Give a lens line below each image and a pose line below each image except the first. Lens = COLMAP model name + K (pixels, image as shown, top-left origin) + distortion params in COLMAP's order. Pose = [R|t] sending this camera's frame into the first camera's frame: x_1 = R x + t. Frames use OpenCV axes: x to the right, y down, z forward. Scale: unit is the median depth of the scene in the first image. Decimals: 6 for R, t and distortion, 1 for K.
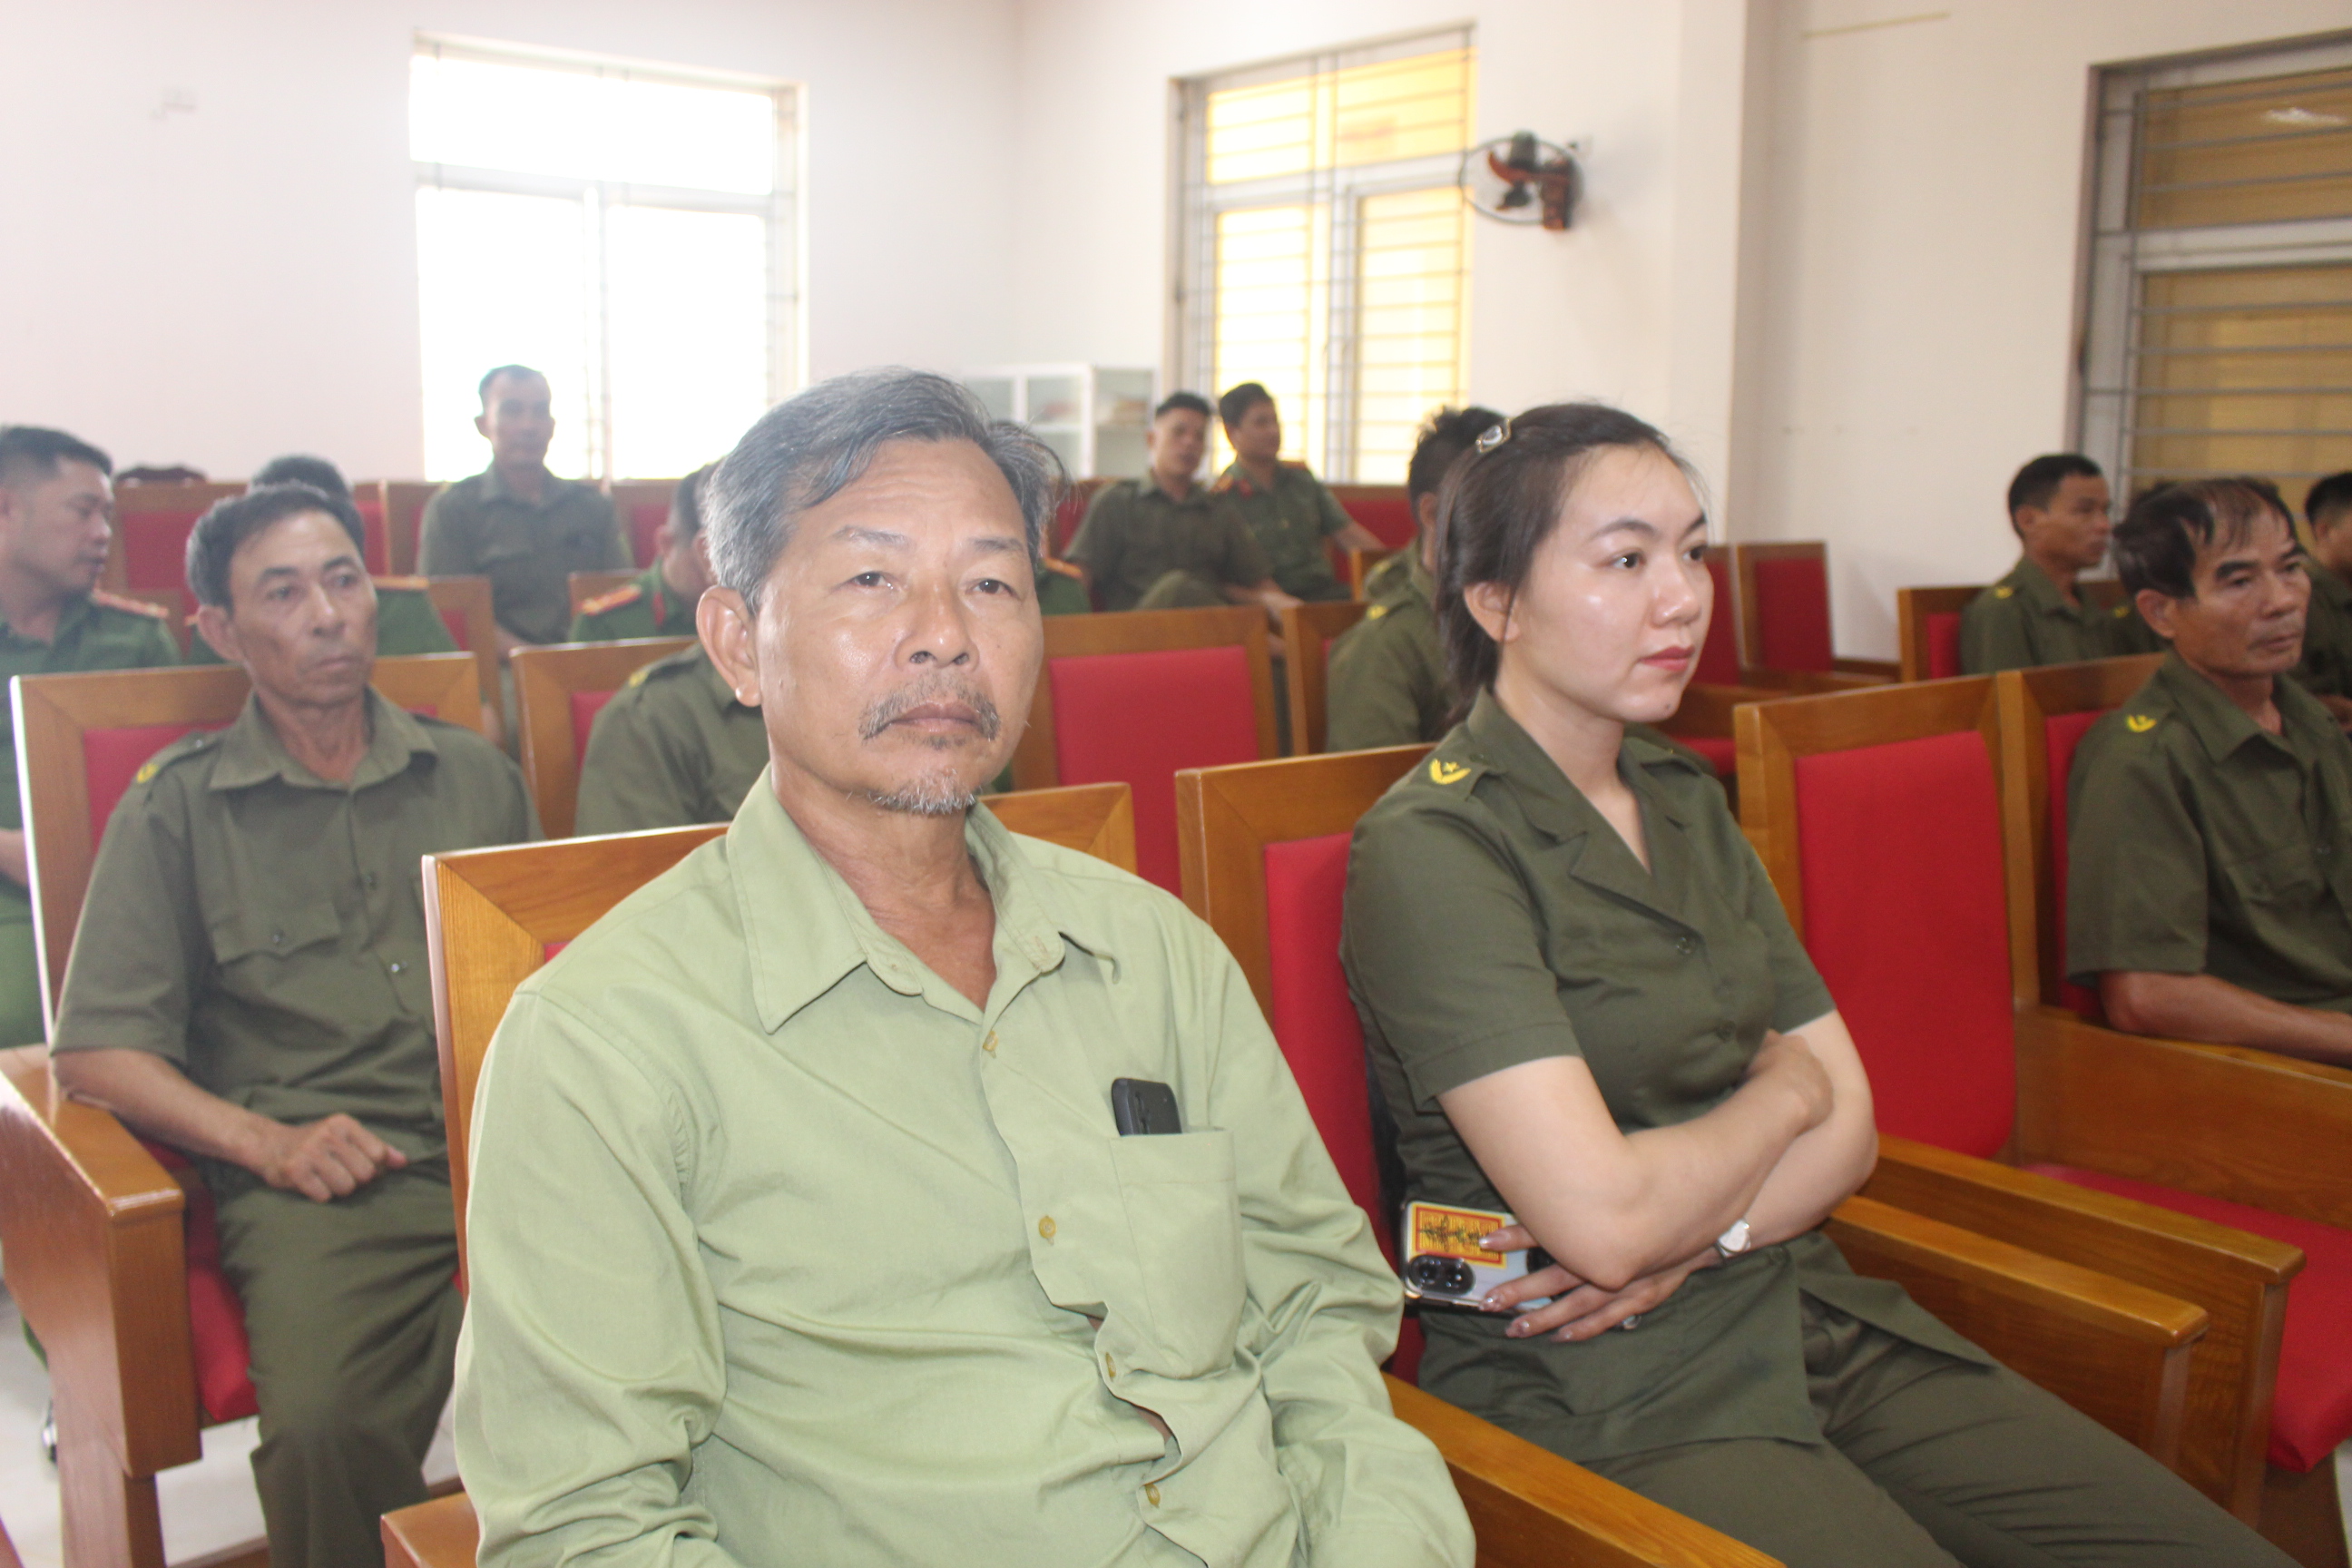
lens RADIAL K [[2087.2, 0, 1172.5], [0, 2087.2, 770.3], [0, 0, 1]] dist [-0.151048, 0.139682]
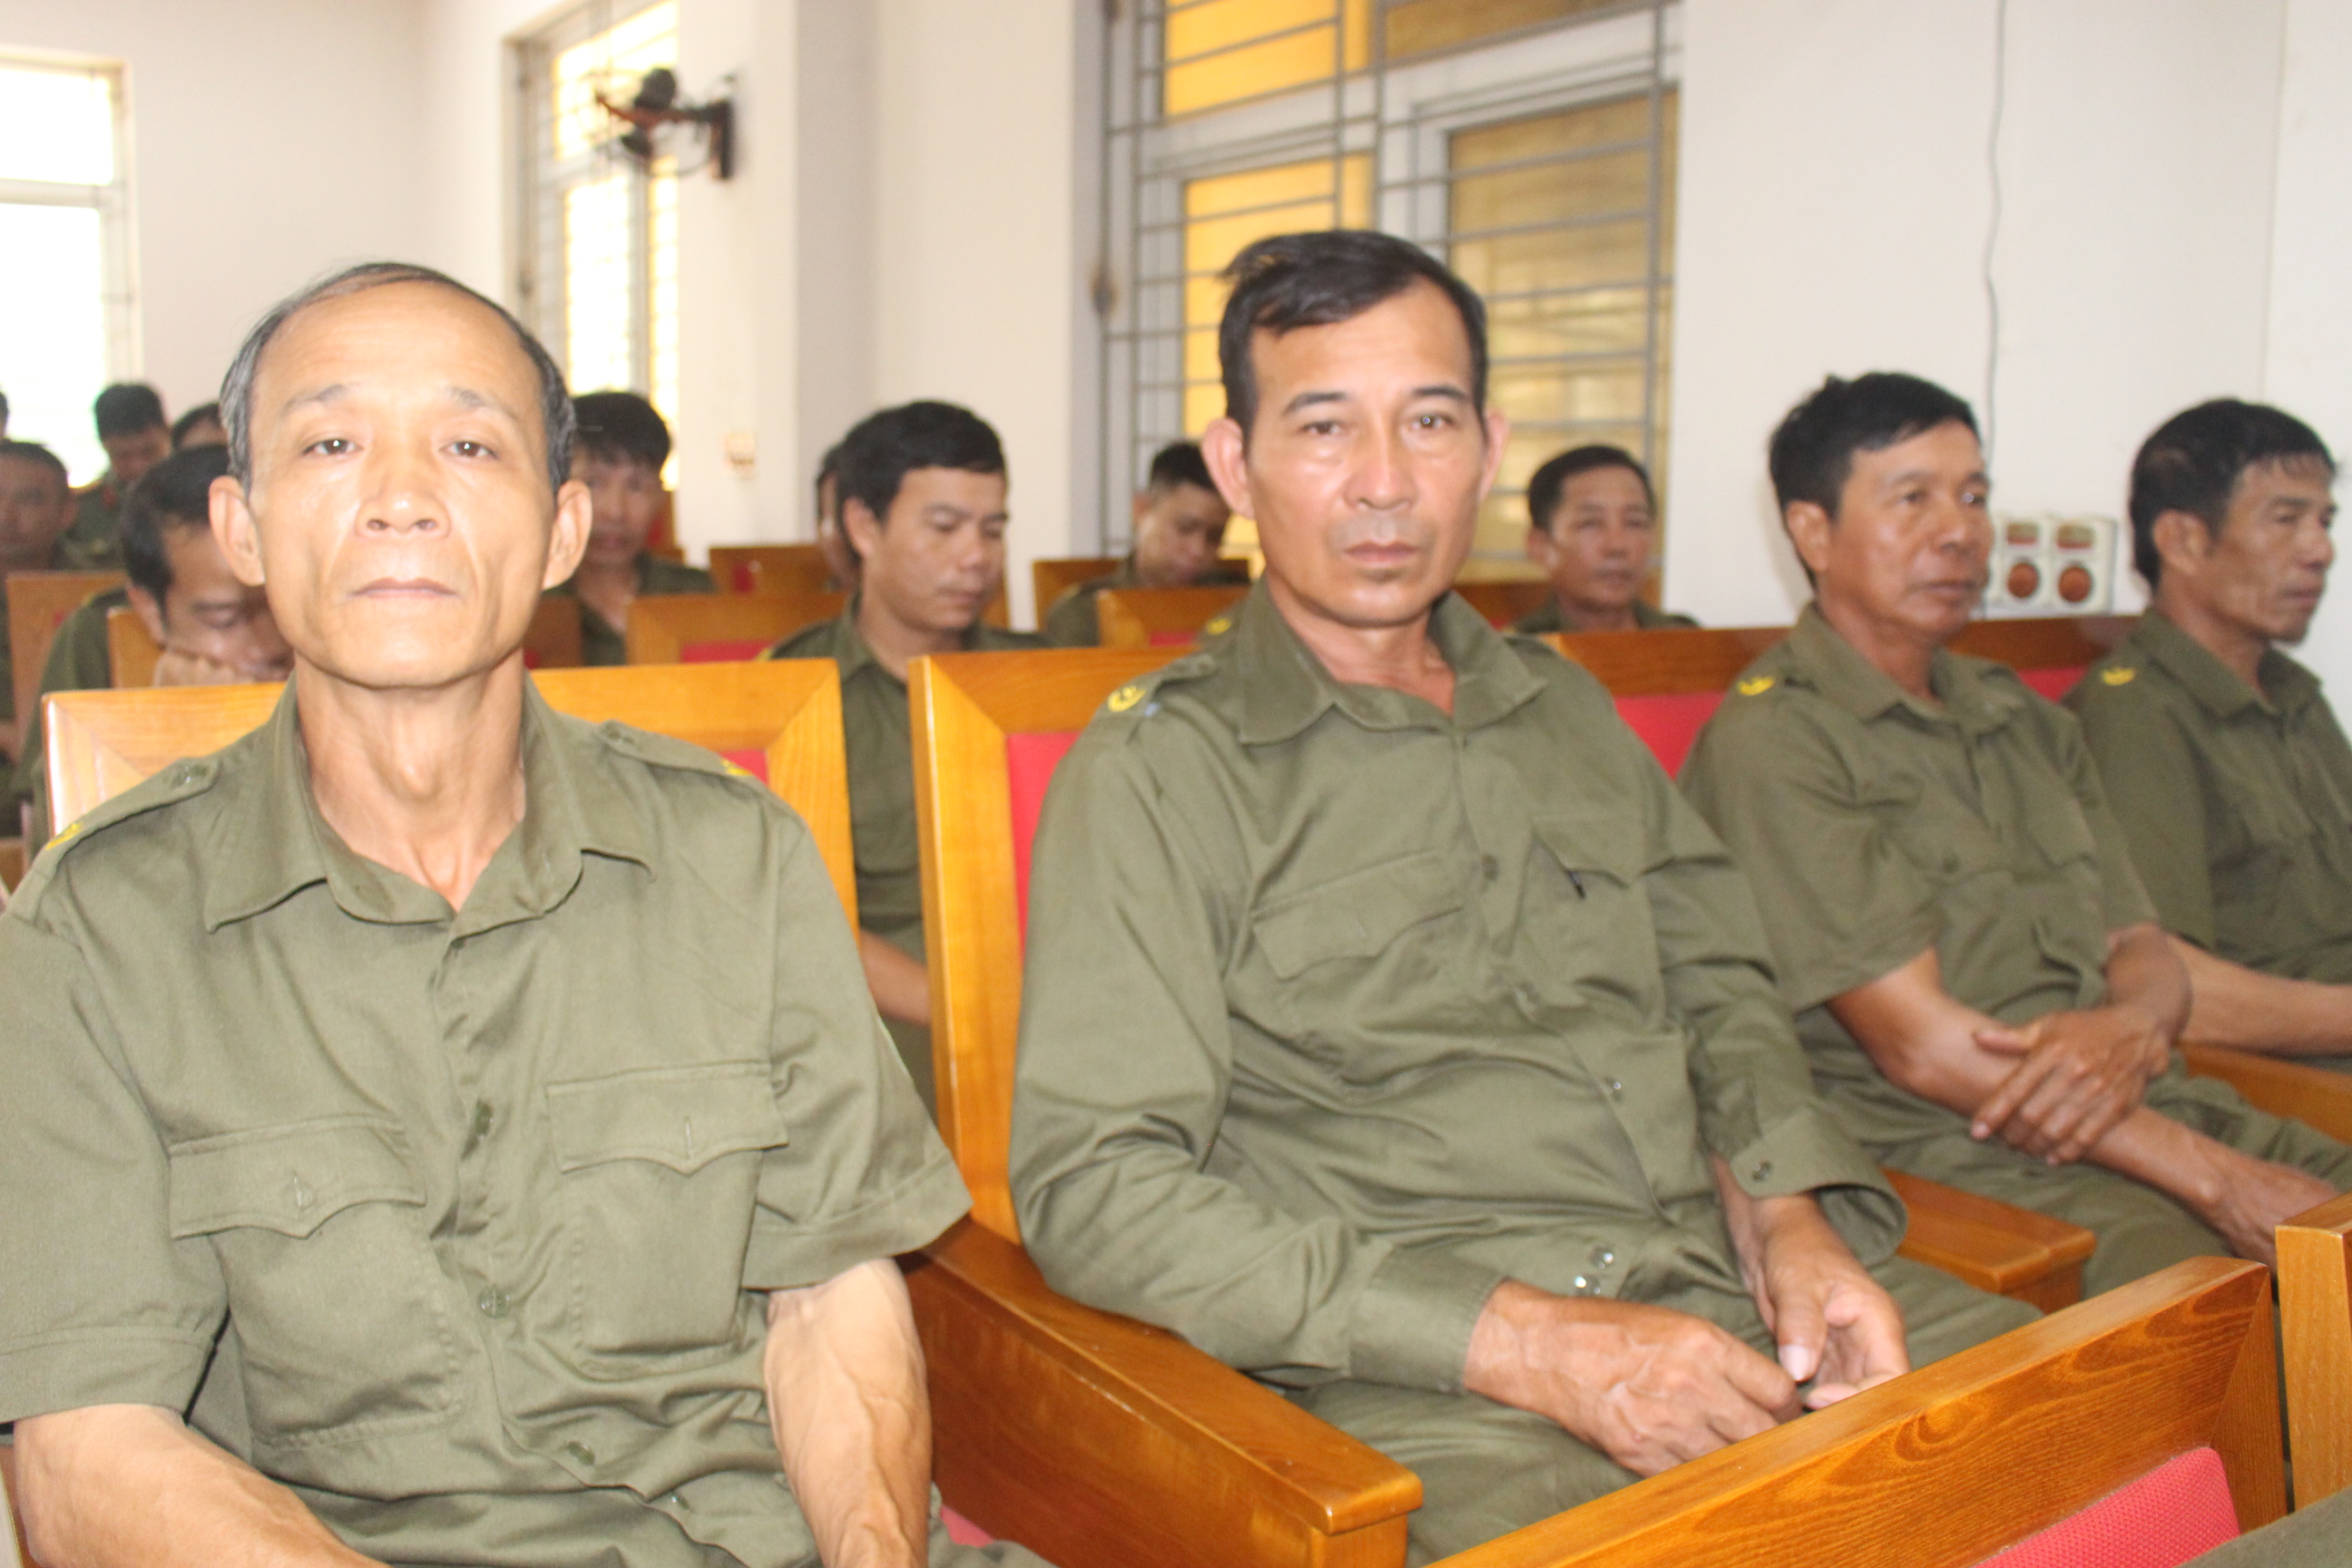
lens RADIAL K [[2087.2, 0, 1172.5], [0, 2087.2, 780.5], [0, 0, 1]] dist [-0.151048, 0.139682]
pose [[0.996999, 0.000631, -0.077417, 0.389441], [-0.001009, 0.999988, -0.004838, -0.007575], [0.077413, 0.004902, 0.996987, 0.145956]]
